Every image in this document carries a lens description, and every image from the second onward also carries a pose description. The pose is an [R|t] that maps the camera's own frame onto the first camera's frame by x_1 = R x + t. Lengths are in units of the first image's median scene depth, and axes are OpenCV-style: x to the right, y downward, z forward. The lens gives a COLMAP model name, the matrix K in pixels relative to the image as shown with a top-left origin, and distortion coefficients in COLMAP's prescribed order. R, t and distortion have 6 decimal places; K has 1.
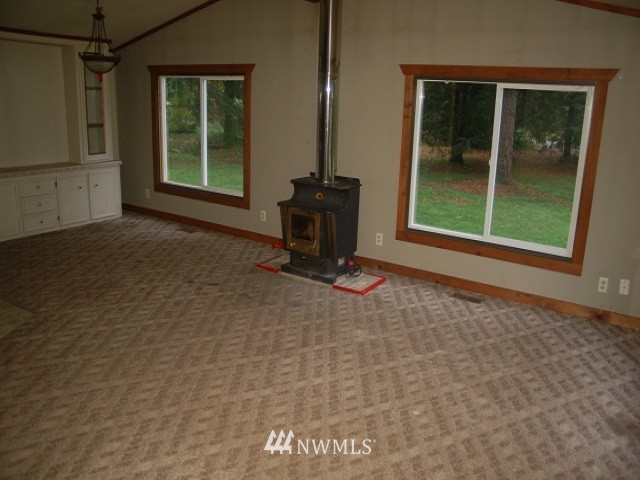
lens RADIAL K [[513.2, 0, 320.7], [0, 513.2, 207.7], [0, 0, 1]] dist [-0.135391, 0.072523]
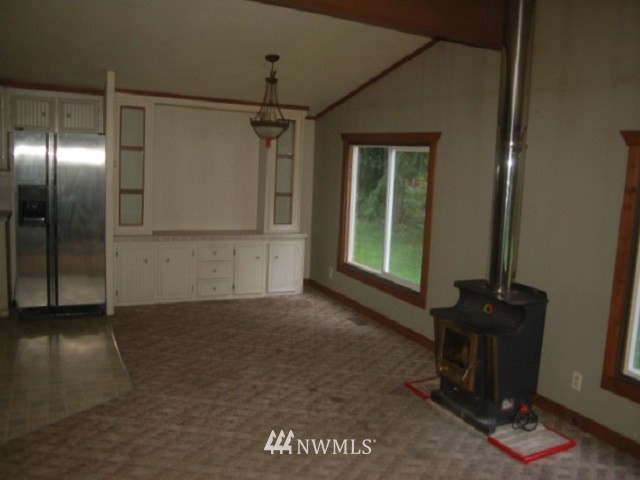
lens RADIAL K [[535.7, 0, 318.9], [0, 535.7, 210.9], [0, 0, 1]] dist [-0.144046, 0.095318]
pose [[0.869497, 0.064686, -0.489685, 0.147117], [-0.131257, 0.986002, -0.102816, -0.051540], [0.476180, 0.153672, 0.865816, 0.211688]]
